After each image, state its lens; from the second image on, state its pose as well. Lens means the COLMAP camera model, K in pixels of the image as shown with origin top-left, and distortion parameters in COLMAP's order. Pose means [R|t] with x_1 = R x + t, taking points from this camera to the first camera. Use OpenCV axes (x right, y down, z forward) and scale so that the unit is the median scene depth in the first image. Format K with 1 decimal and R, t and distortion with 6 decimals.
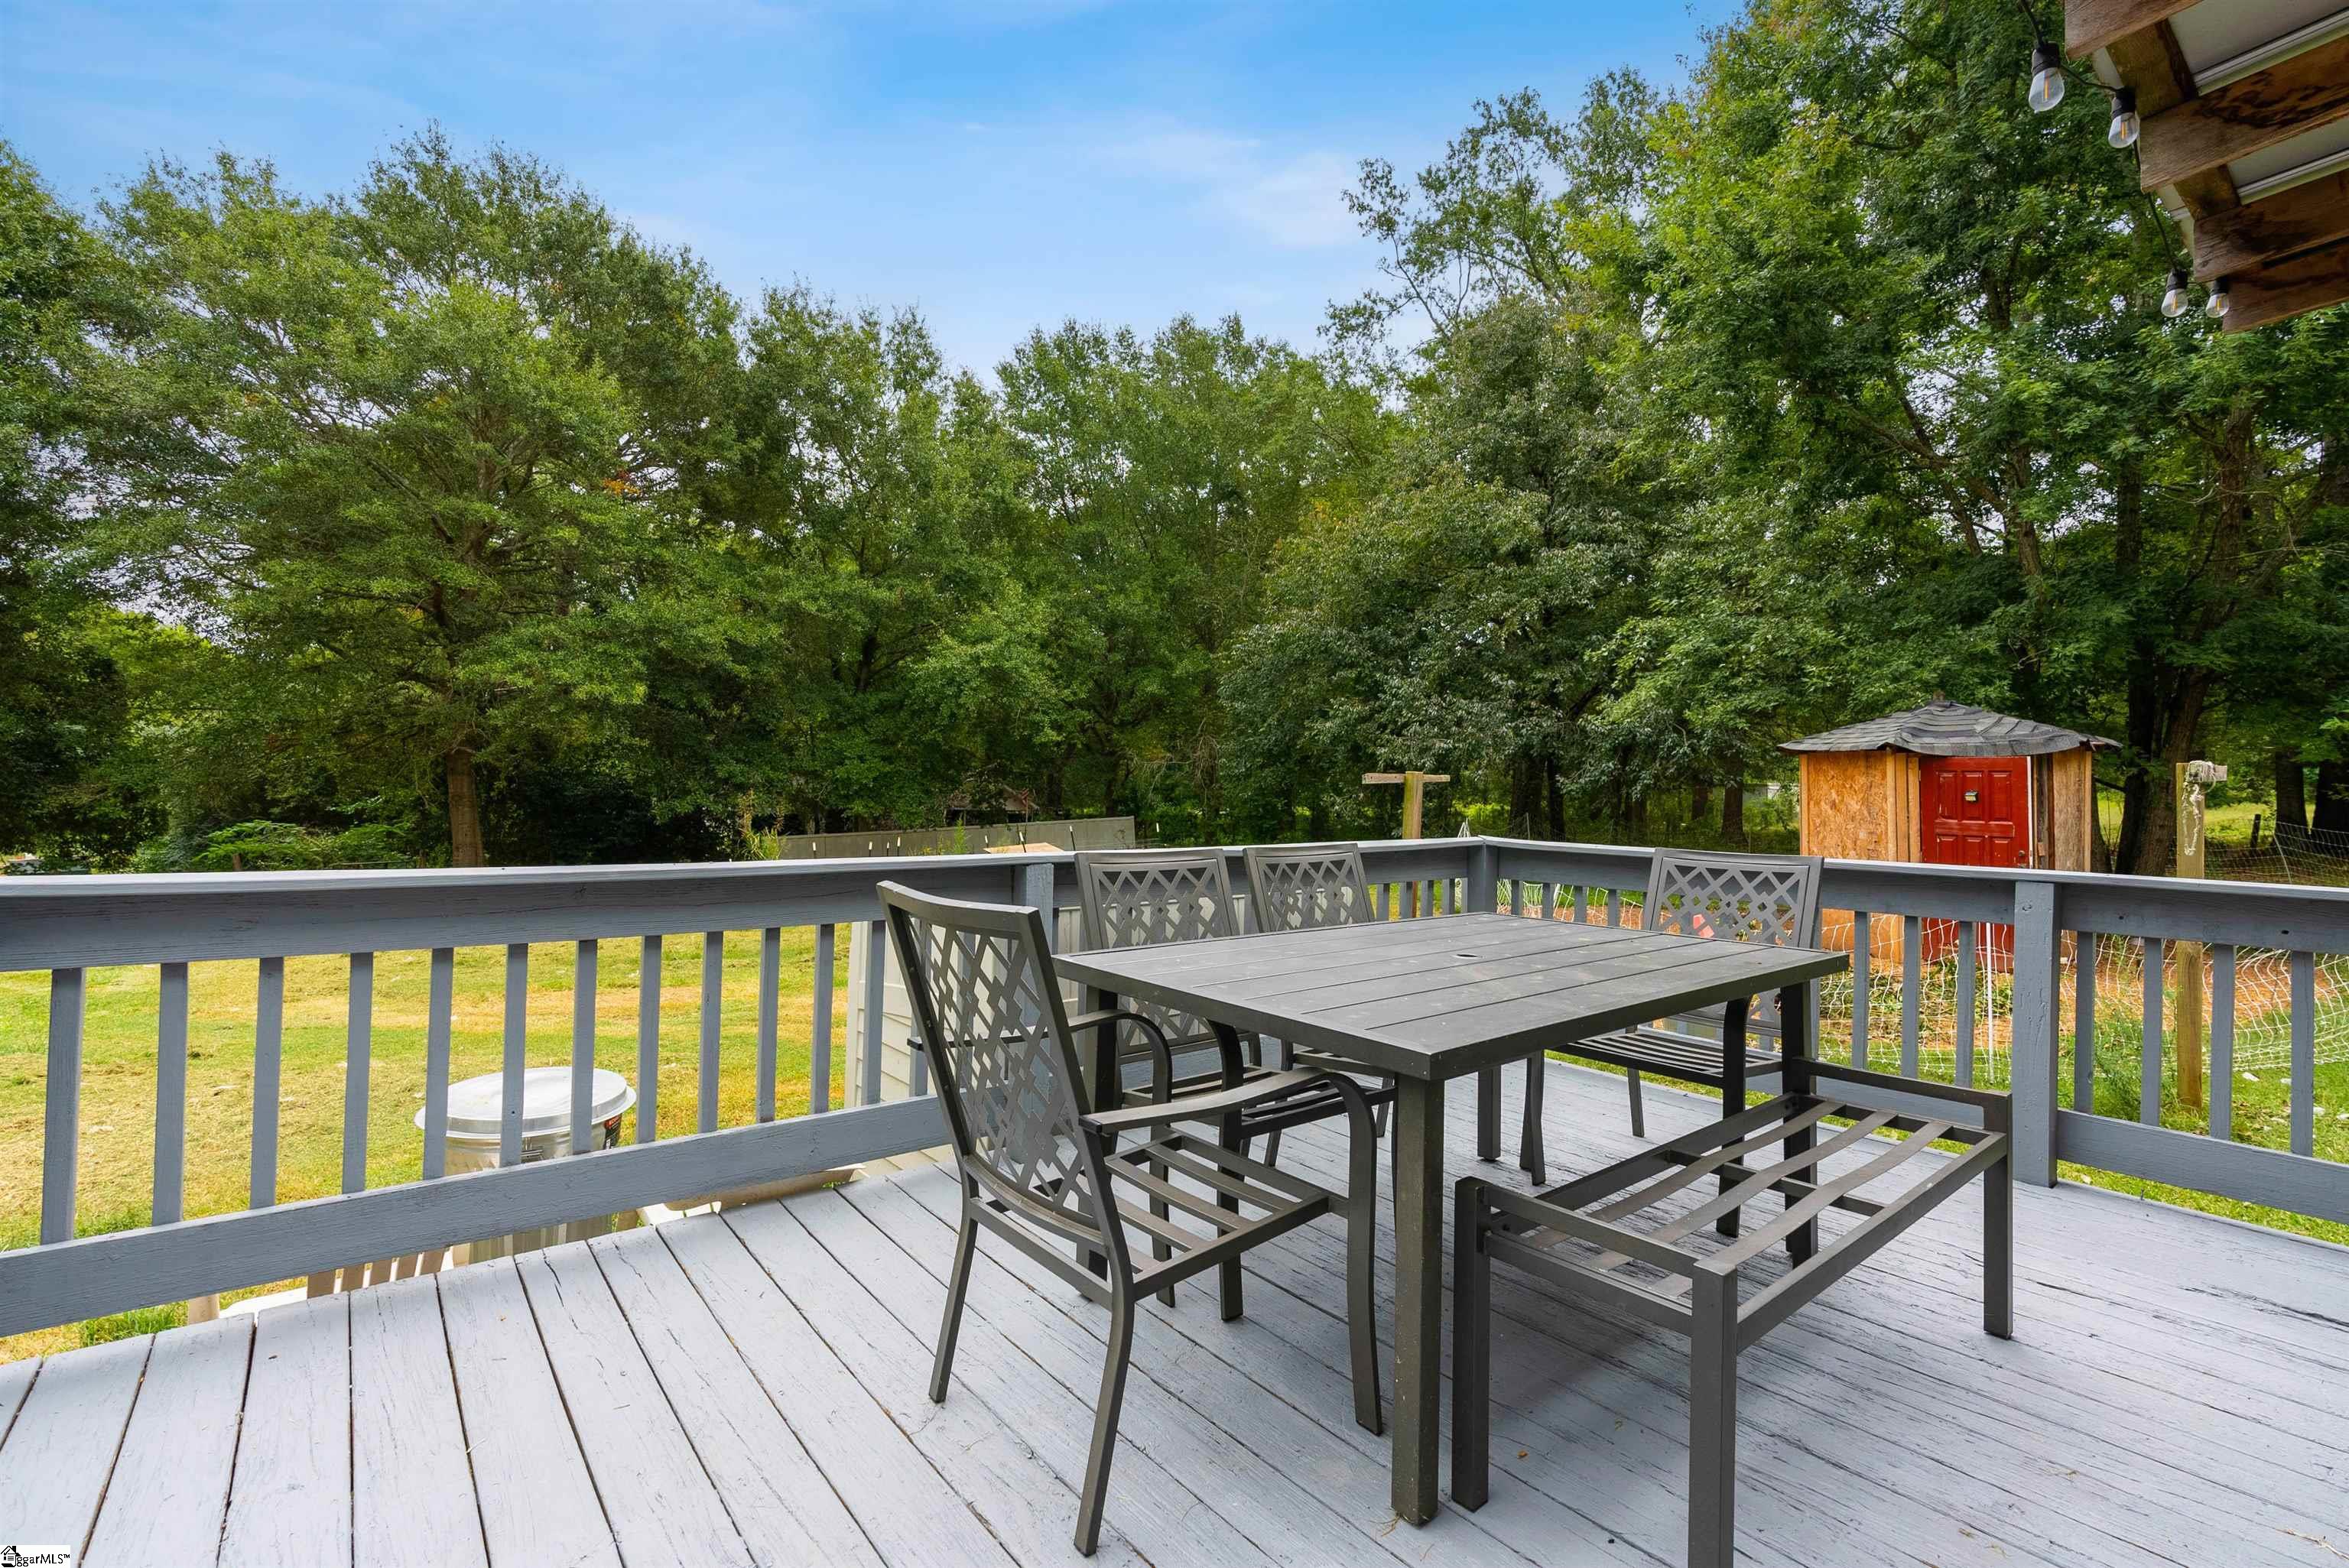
lens RADIAL K [[1055.7, 0, 1174.5], [0, 1055.7, 784.0], [0, 0, 1]] dist [-0.001102, -0.000117]
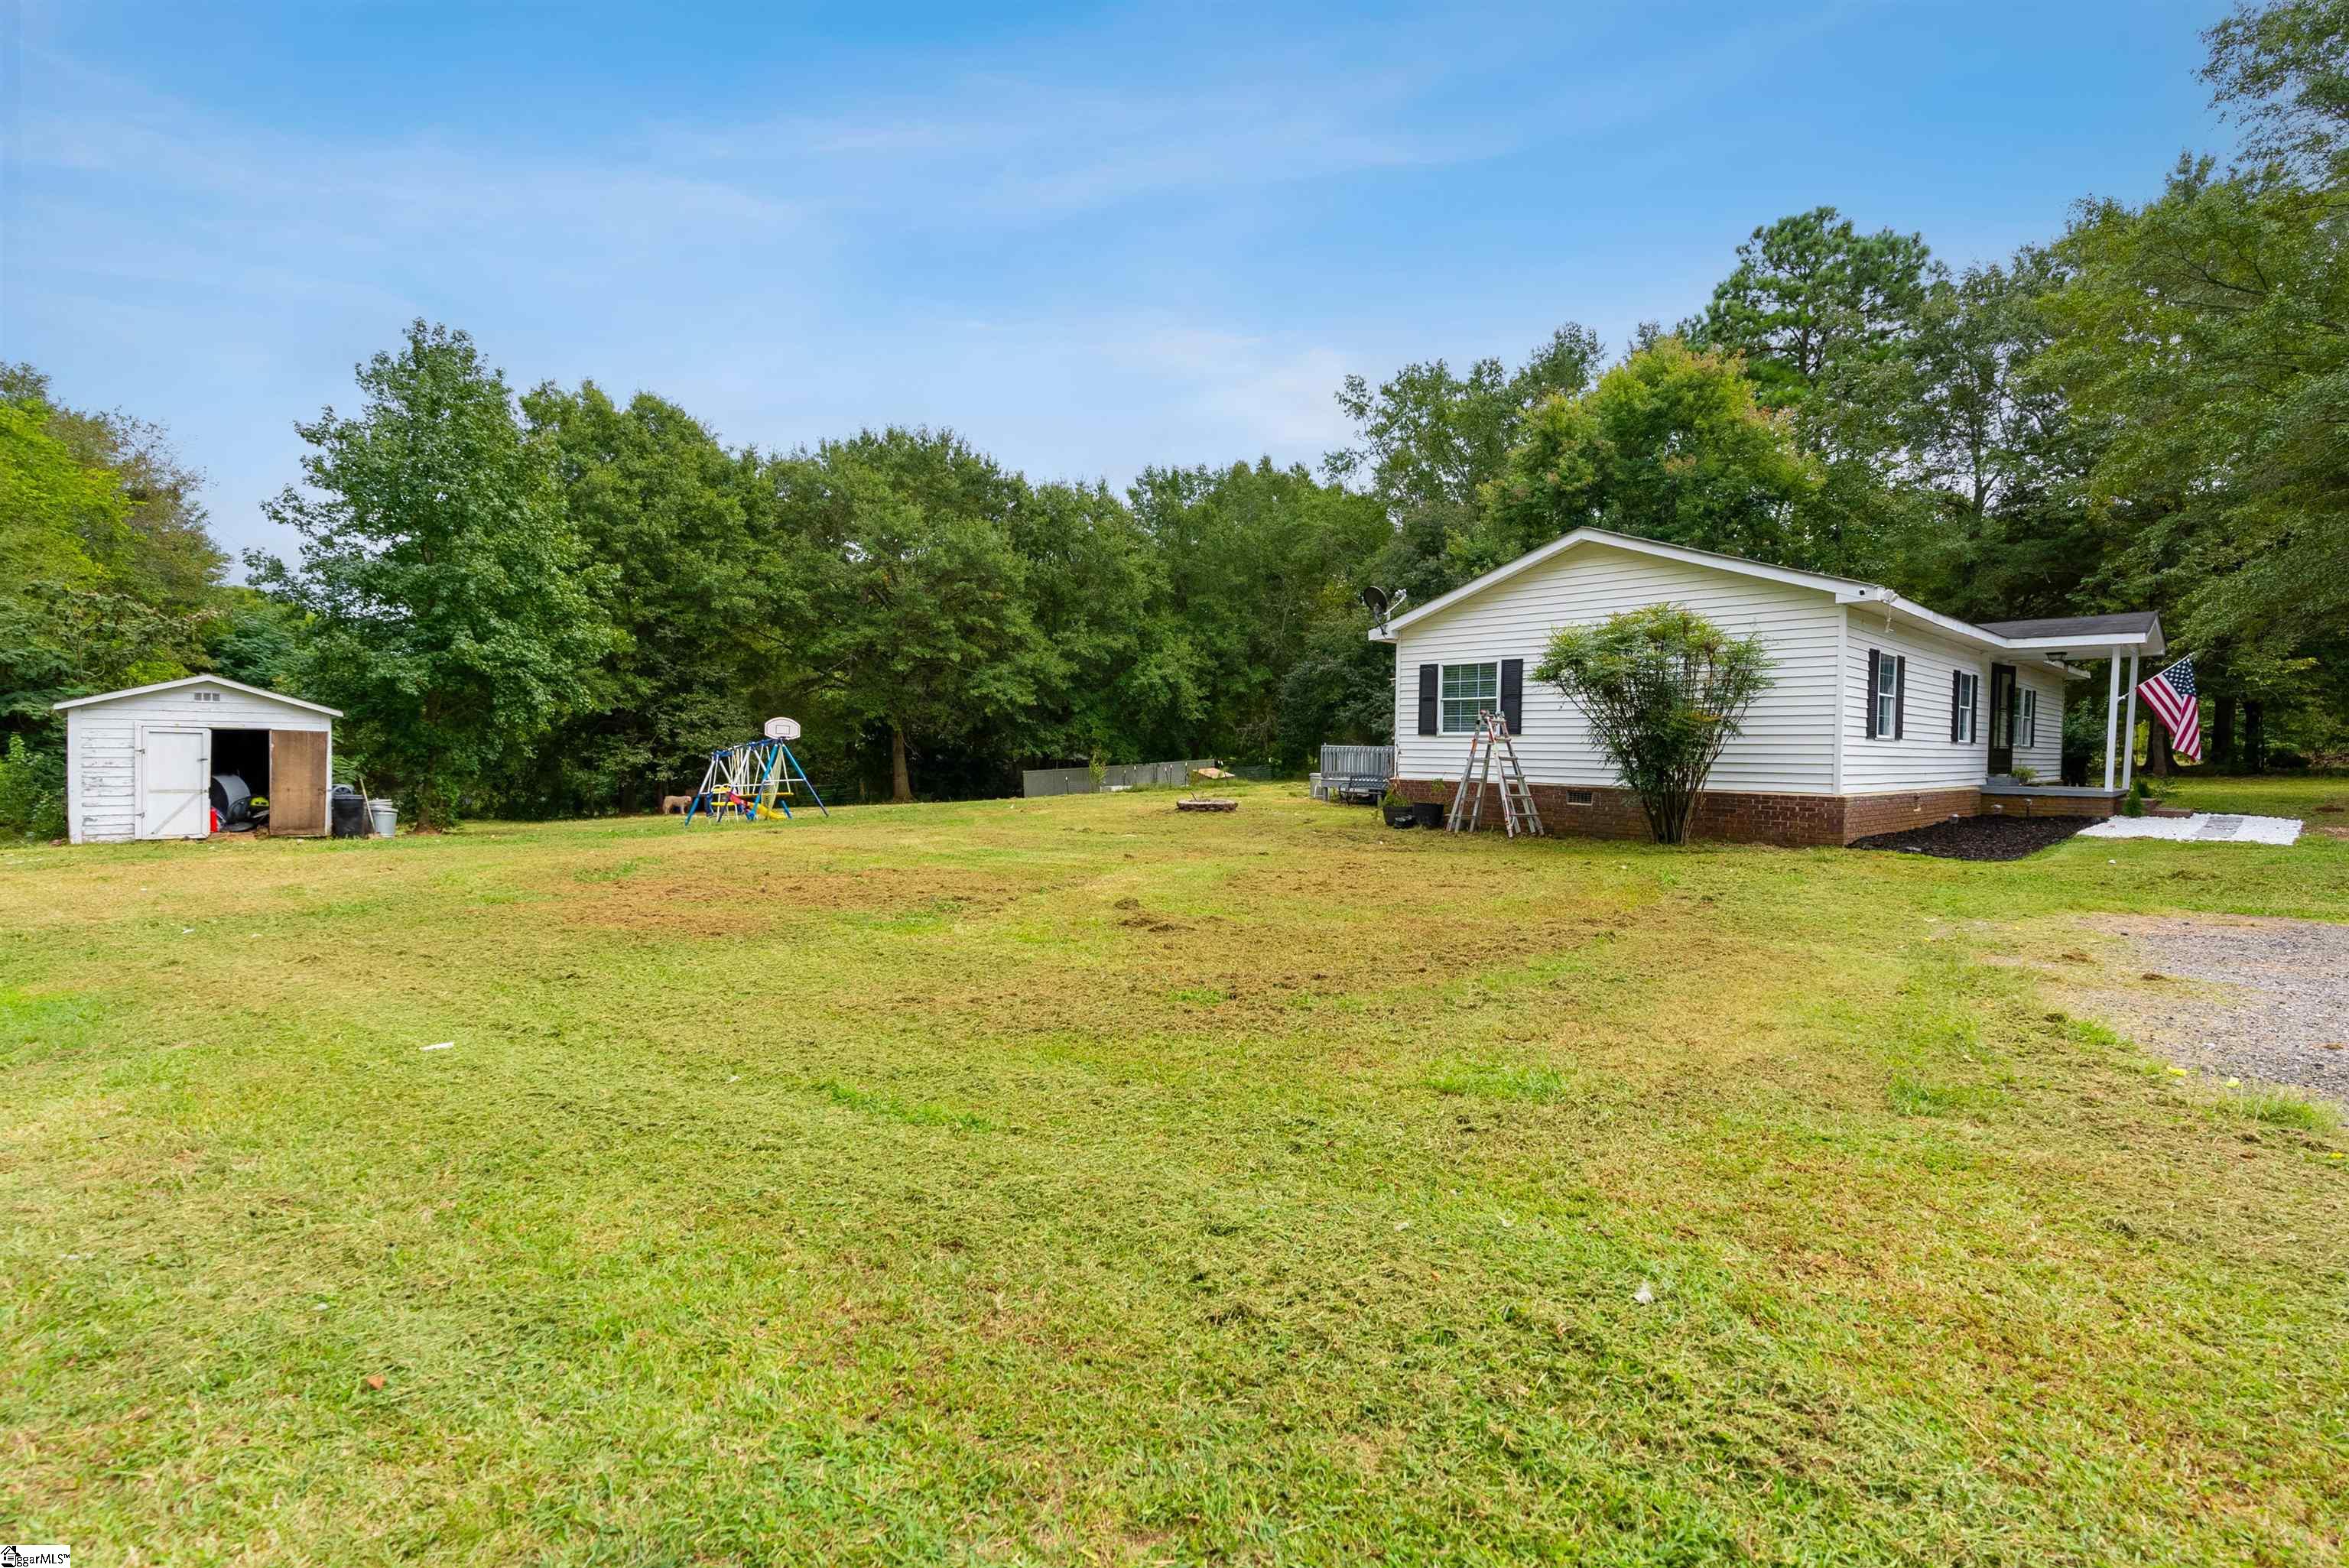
lens RADIAL K [[1059.4, 0, 1174.5], [0, 1059.4, 784.0], [0, 0, 1]] dist [0.000357, -0.000374]
pose [[0.996677, -0.004289, 0.081339, -0.237098], [0.000771, 0.999065, 0.043227, -0.005001], [-0.081448, -0.043021, 0.995749, -0.696892]]
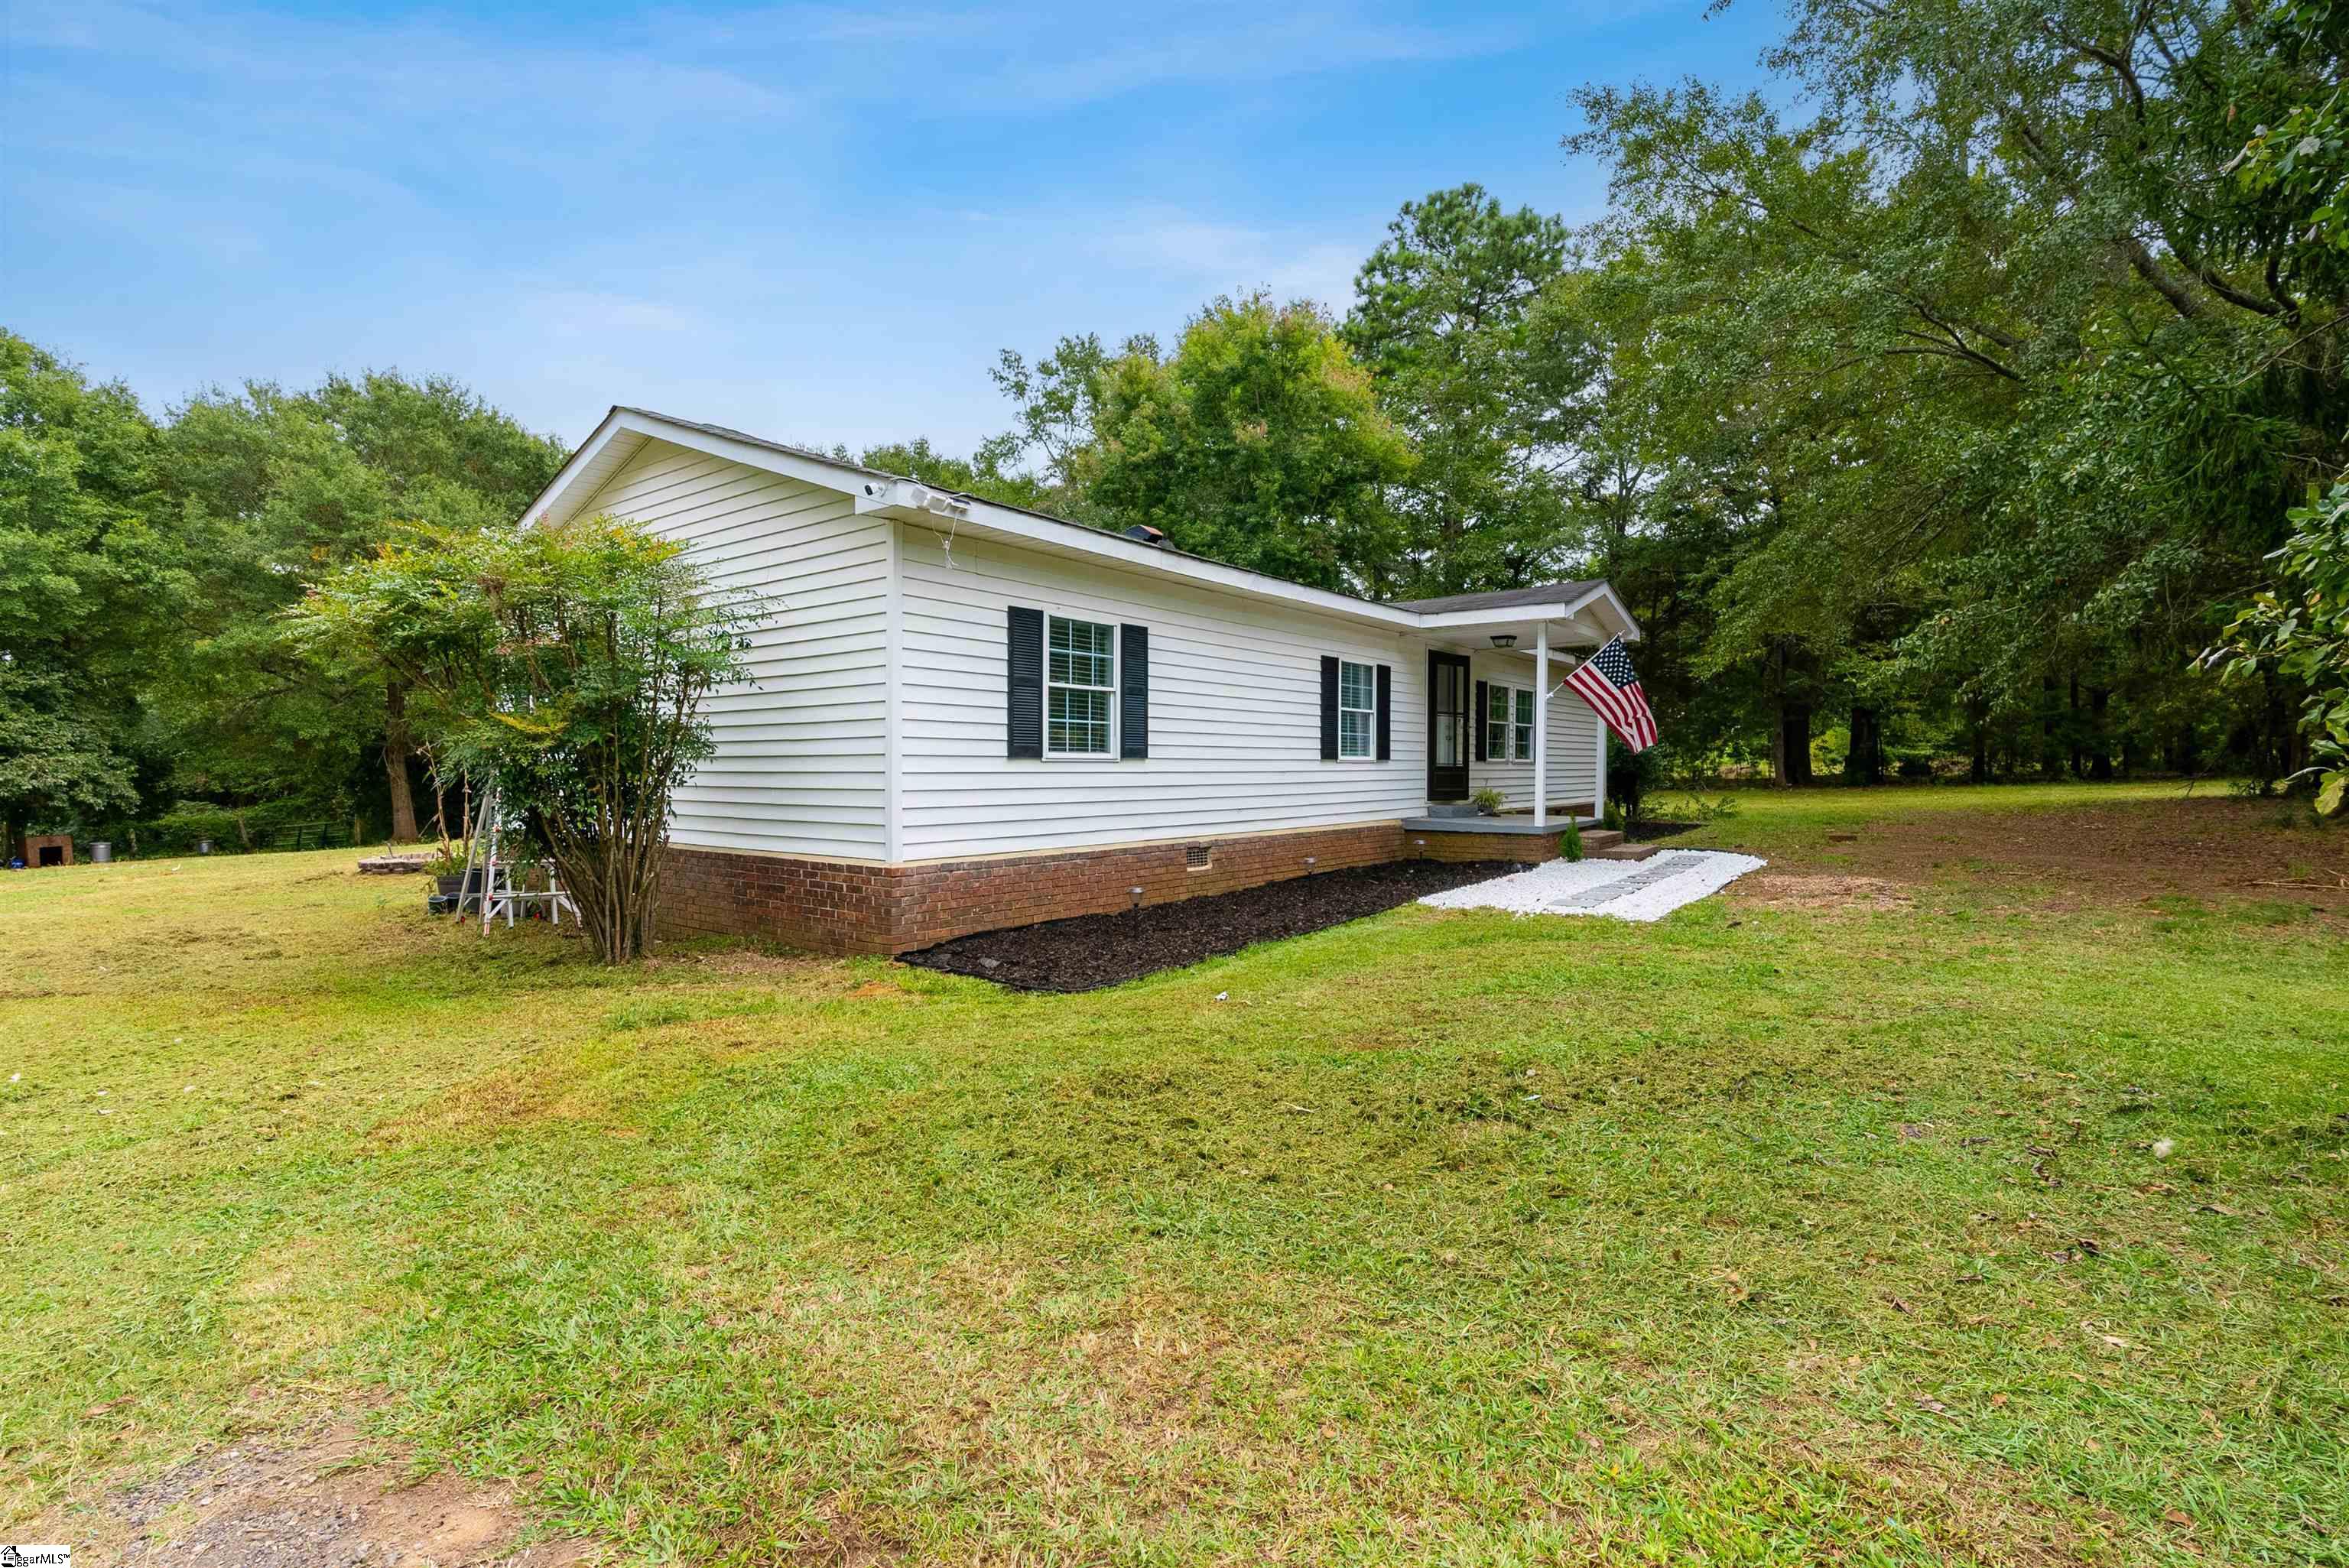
lens RADIAL K [[1064.6, 0, 1174.5], [0, 1064.6, 784.0], [0, 0, 1]] dist [-0.000009, 0.000210]
pose [[0.970504, -0.018807, 0.240349, 0.039527], [0.012320, 0.999519, 0.028462, -0.005461], [-0.240768, -0.024661, 0.970269, -0.553241]]
